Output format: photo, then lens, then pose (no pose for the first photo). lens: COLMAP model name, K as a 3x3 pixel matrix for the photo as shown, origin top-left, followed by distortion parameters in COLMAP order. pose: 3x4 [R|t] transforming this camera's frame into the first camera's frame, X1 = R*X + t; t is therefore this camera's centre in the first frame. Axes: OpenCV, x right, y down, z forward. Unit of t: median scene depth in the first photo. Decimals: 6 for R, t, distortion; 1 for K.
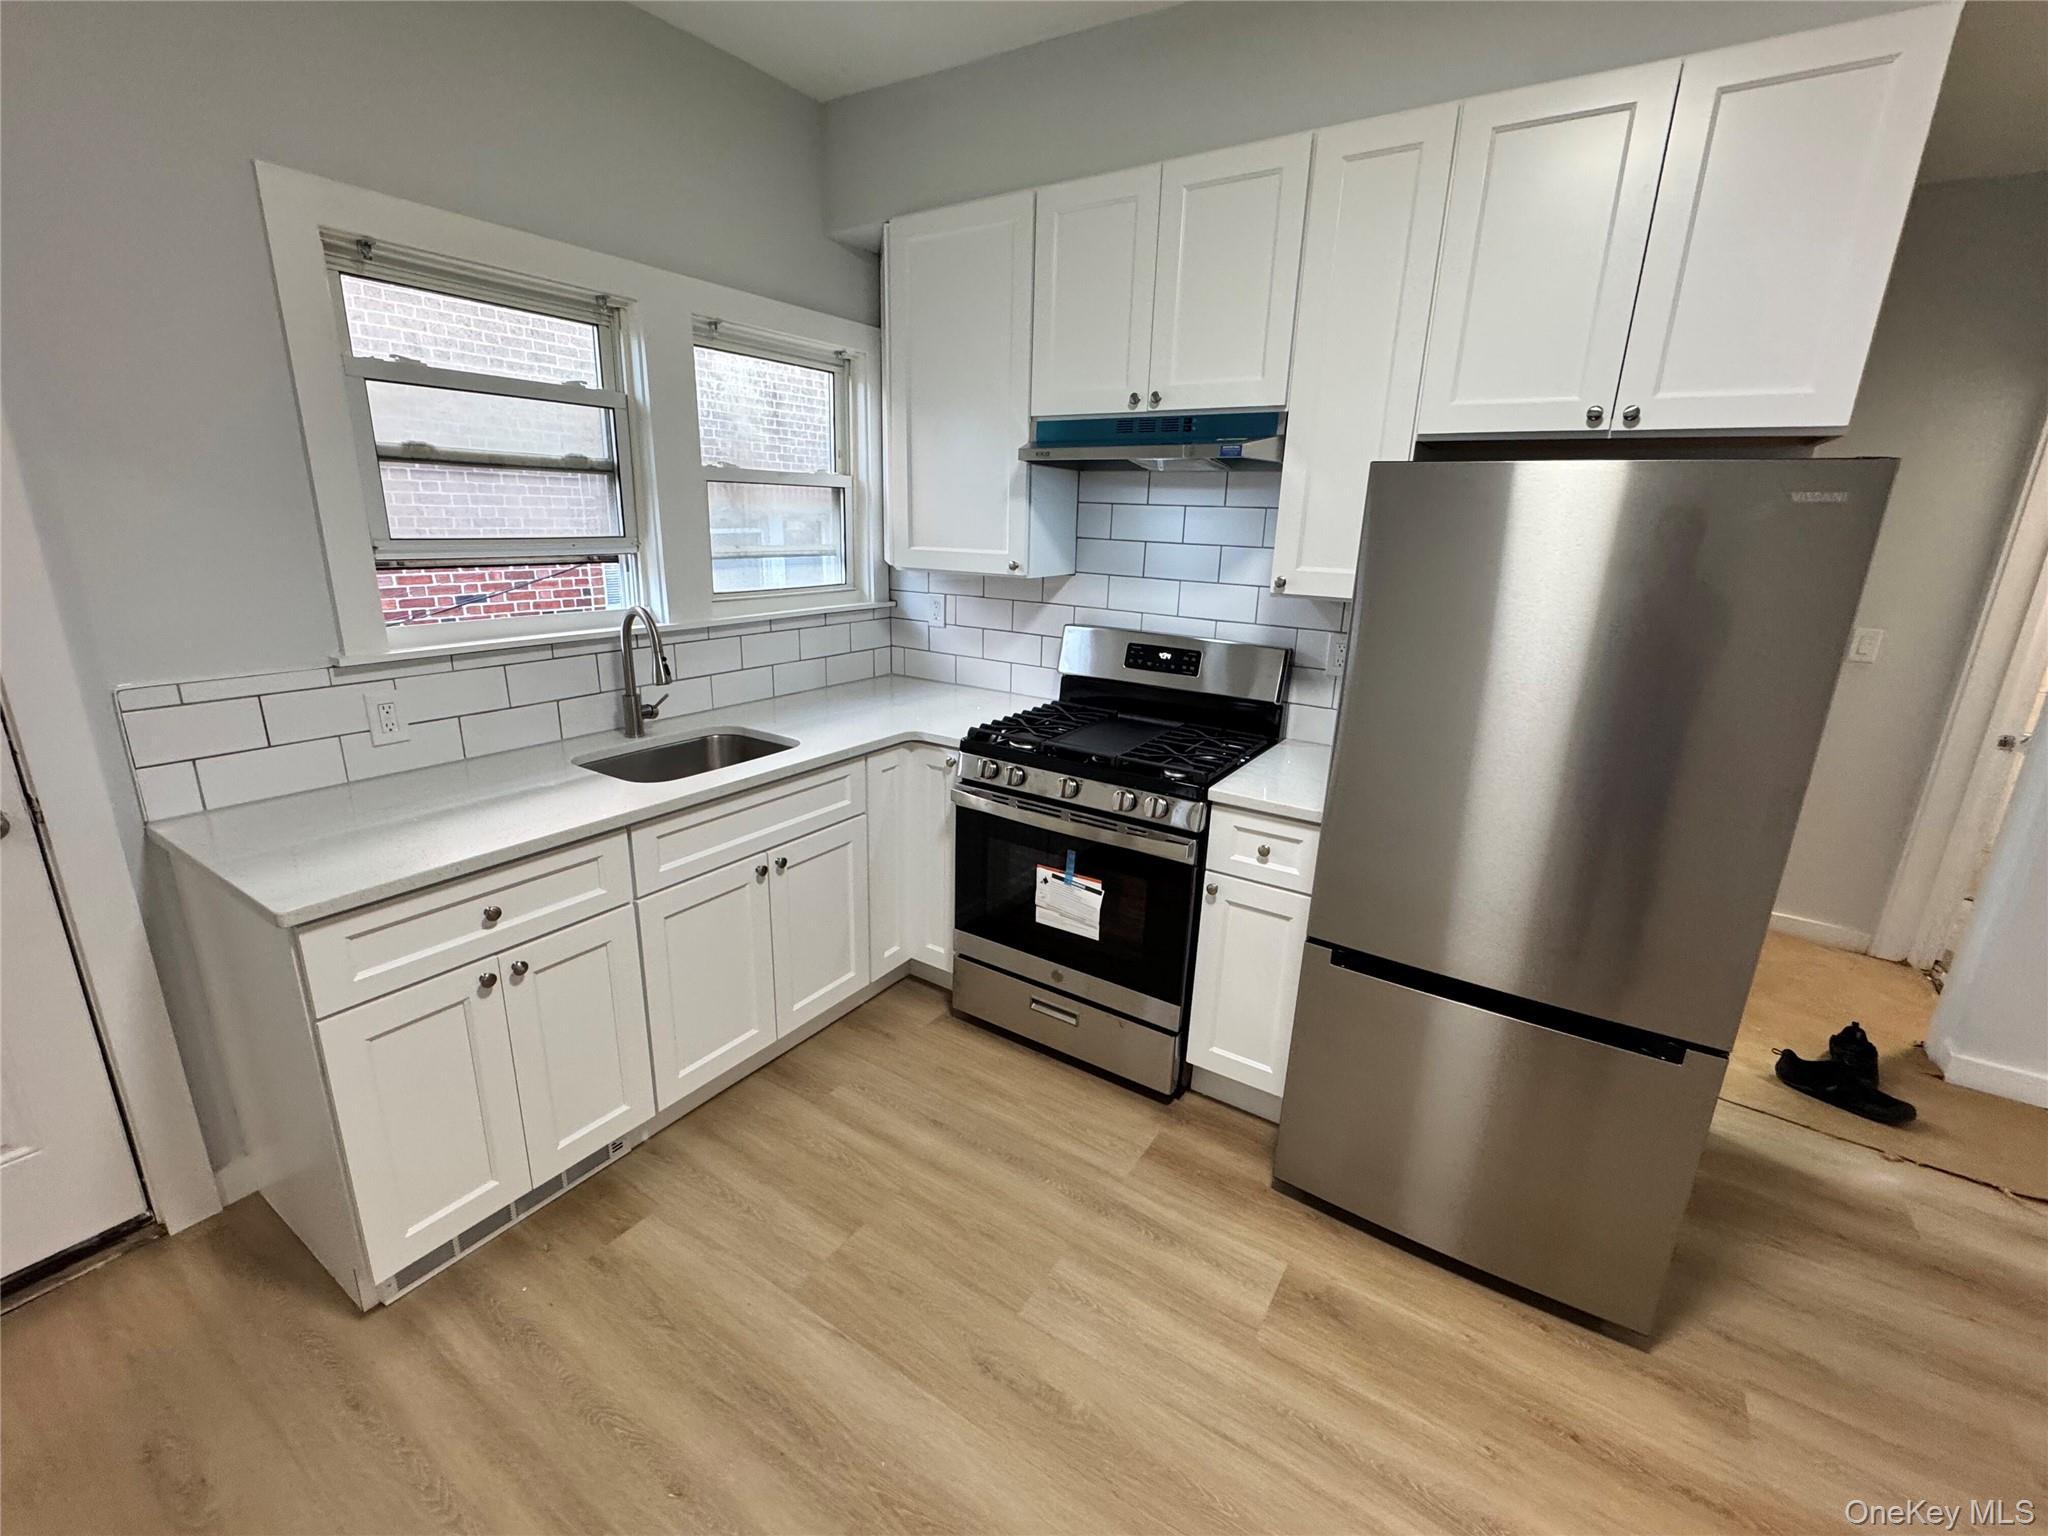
lens RADIAL K [[876.3, 0, 1014.4], [0, 876.3, 765.4], [0, 0, 1]] dist [-0.003563, 0.000032]
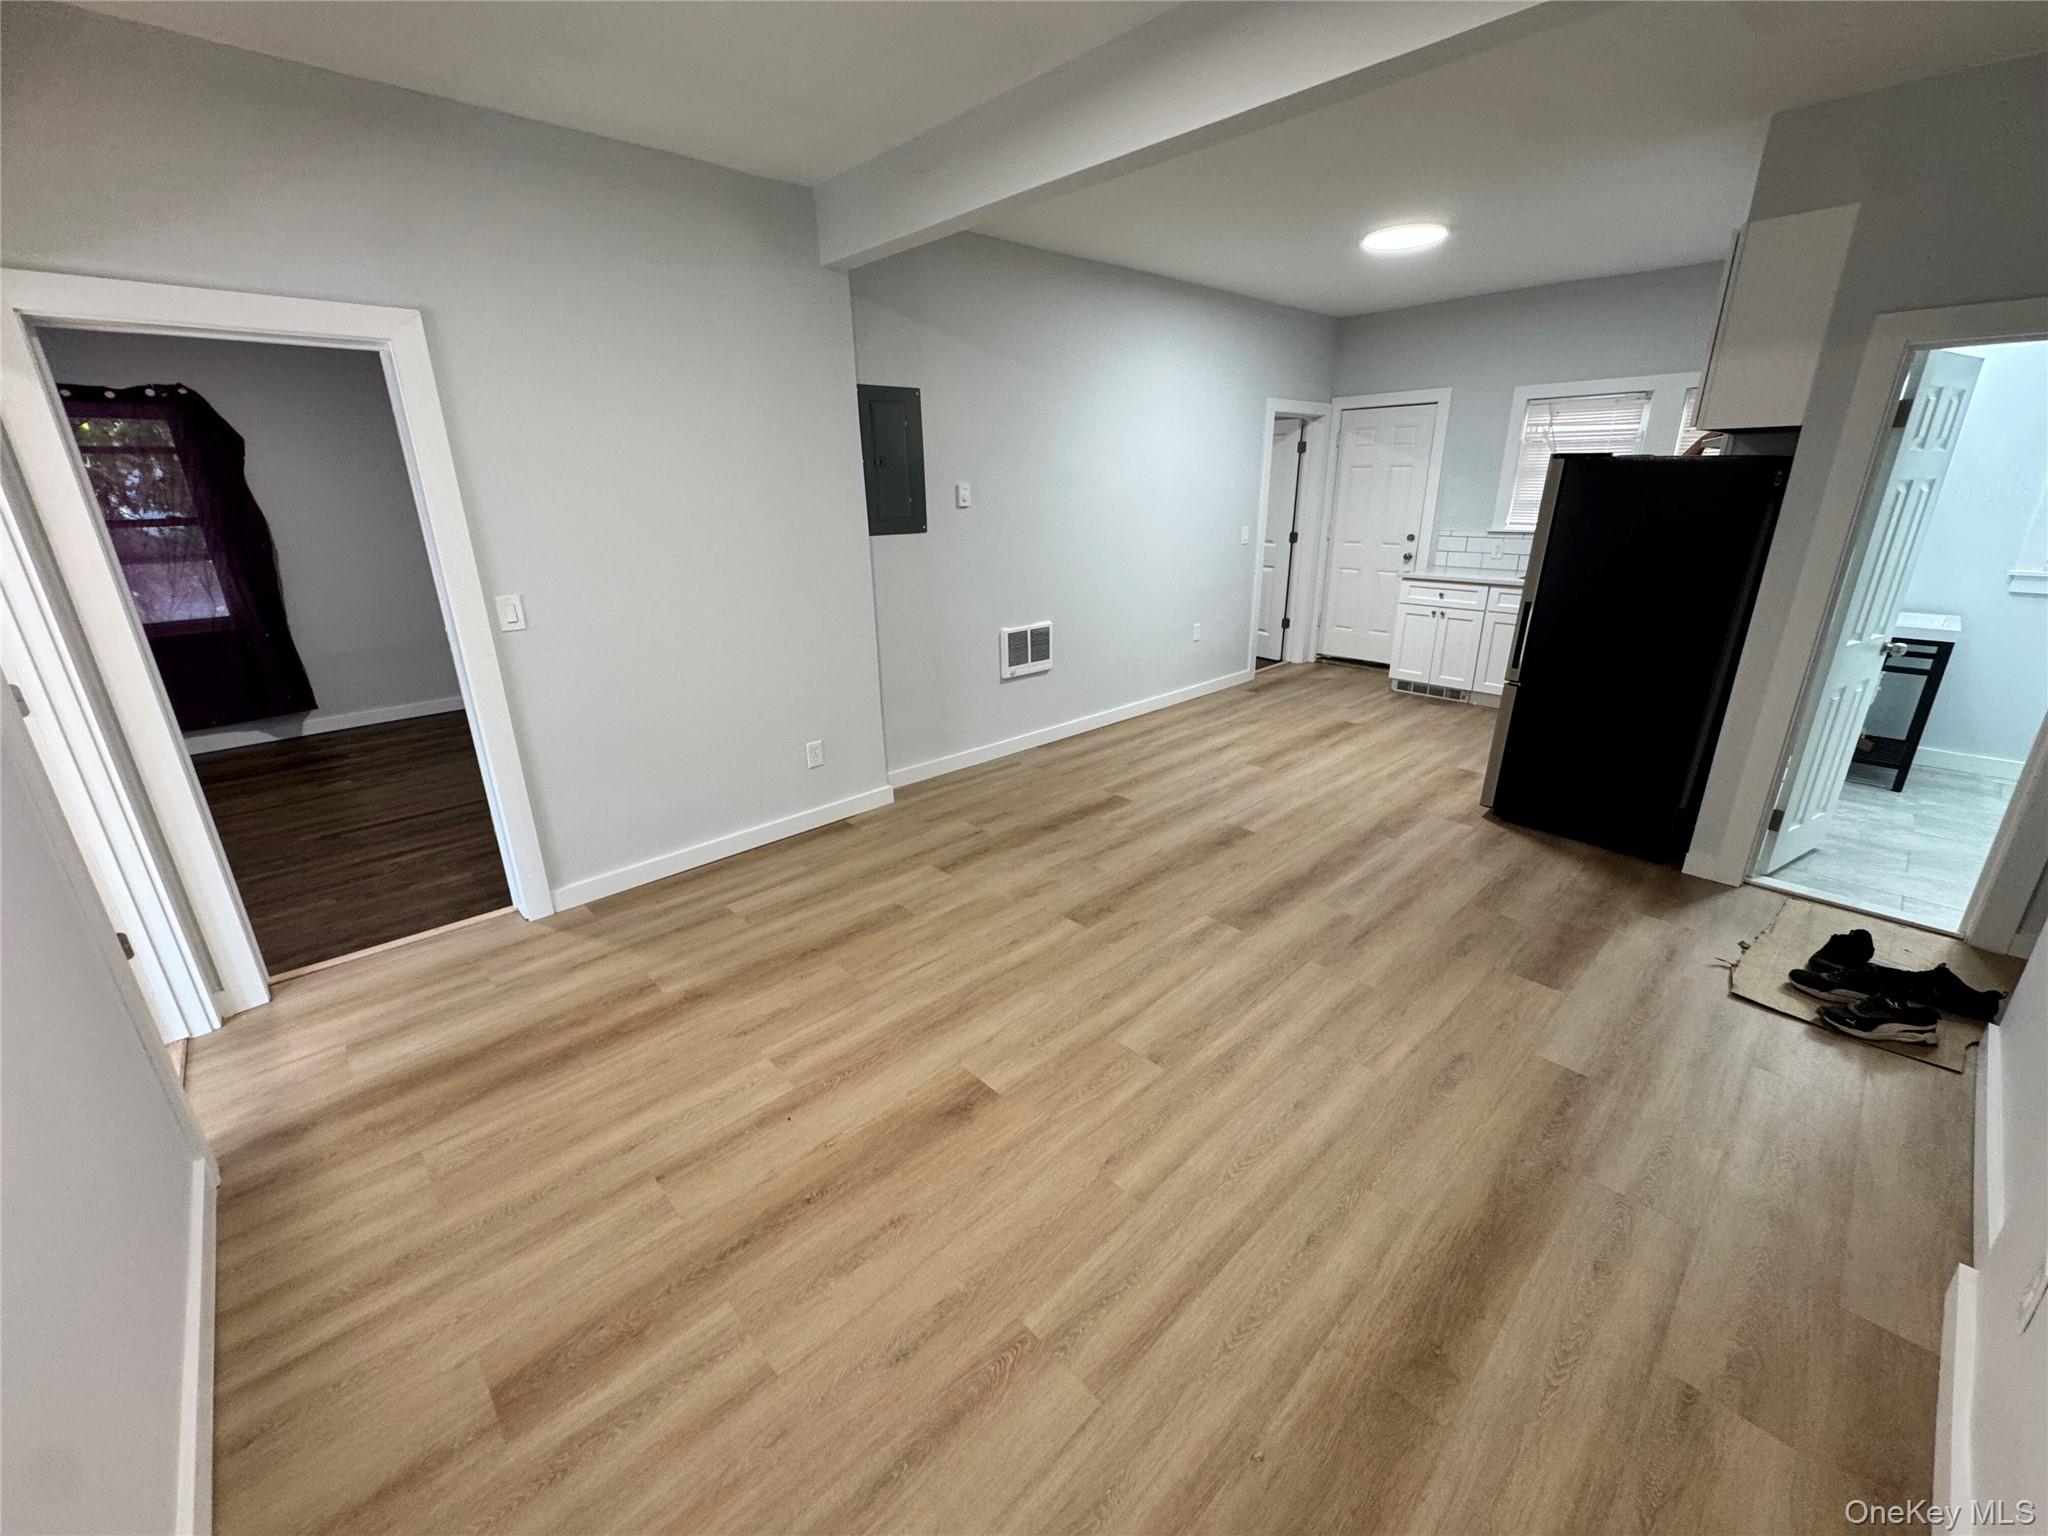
lens RADIAL K [[820.9, 0, 1025.5], [0, 820.9, 759.1], [0, 0, 1]] dist [-0.001969, -0.000155]
pose [[-0.229543, 0.290430, -0.928957, 2.275573], [-0.264479, 0.899915, 0.346703, 0.040620], [0.936675, 0.325273, -0.129756, 0.023159]]
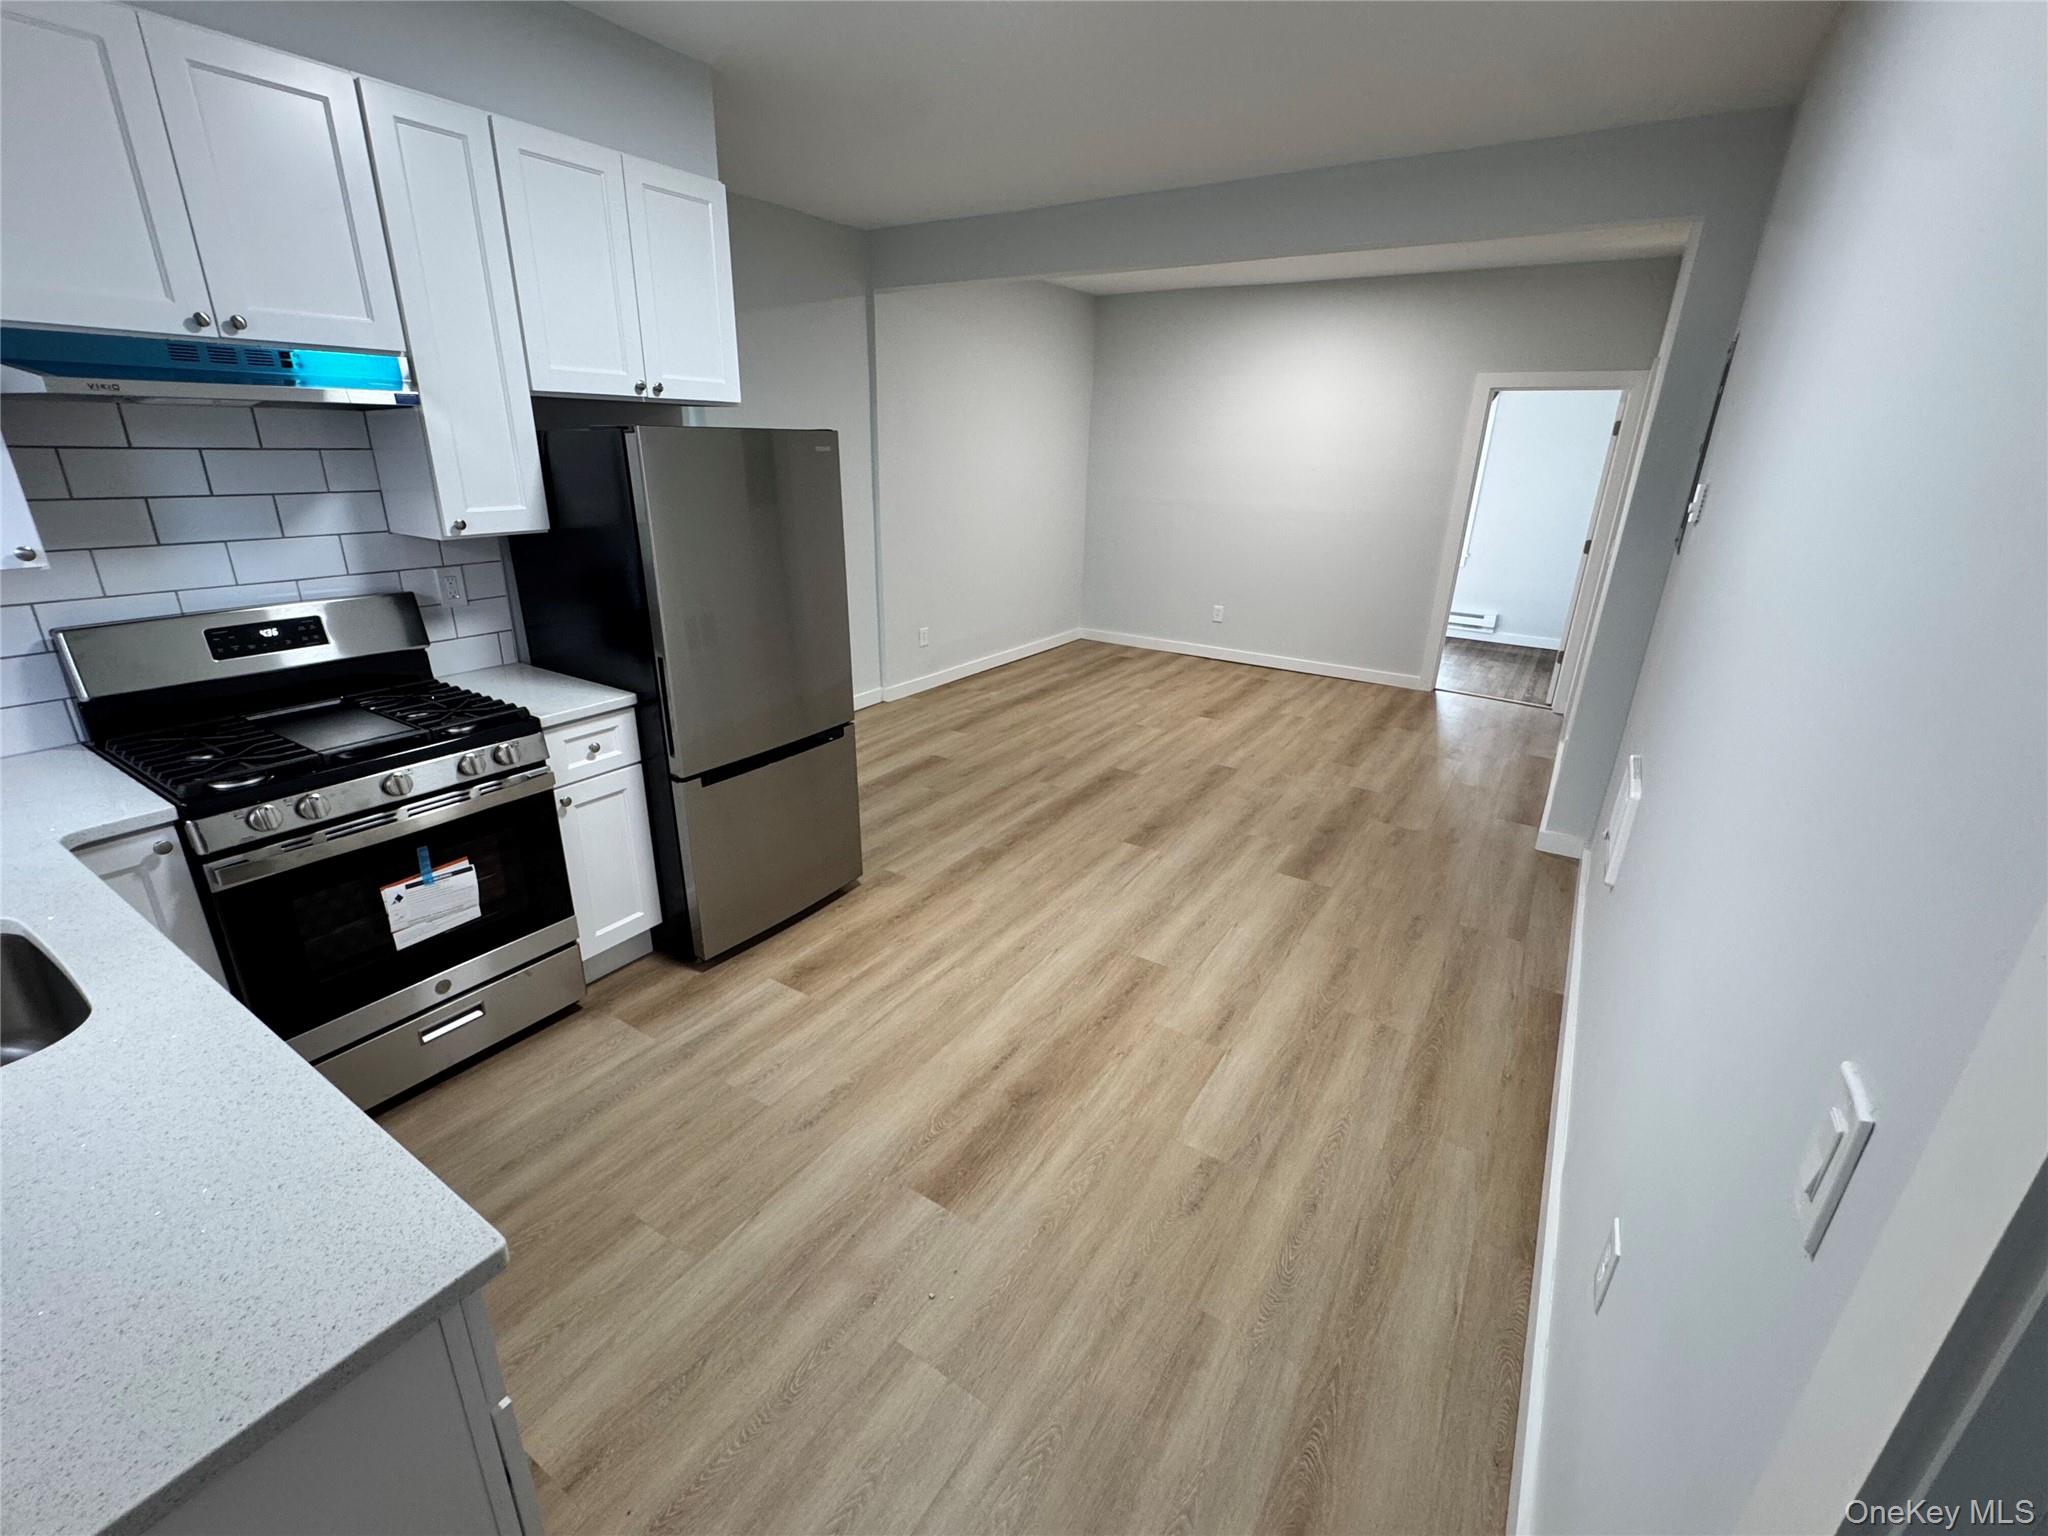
lens RADIAL K [[876.3, 0, 1014.4], [0, 876.3, 765.4], [0, 0, 1]] dist [-0.003563, 0.000032]
pose [[-0.006762, -0.375400, 0.926838, -0.749227], [0.253795, 0.895866, 0.364707, -0.154319], [-0.967234, 0.237693, 0.089217, 0.303202]]
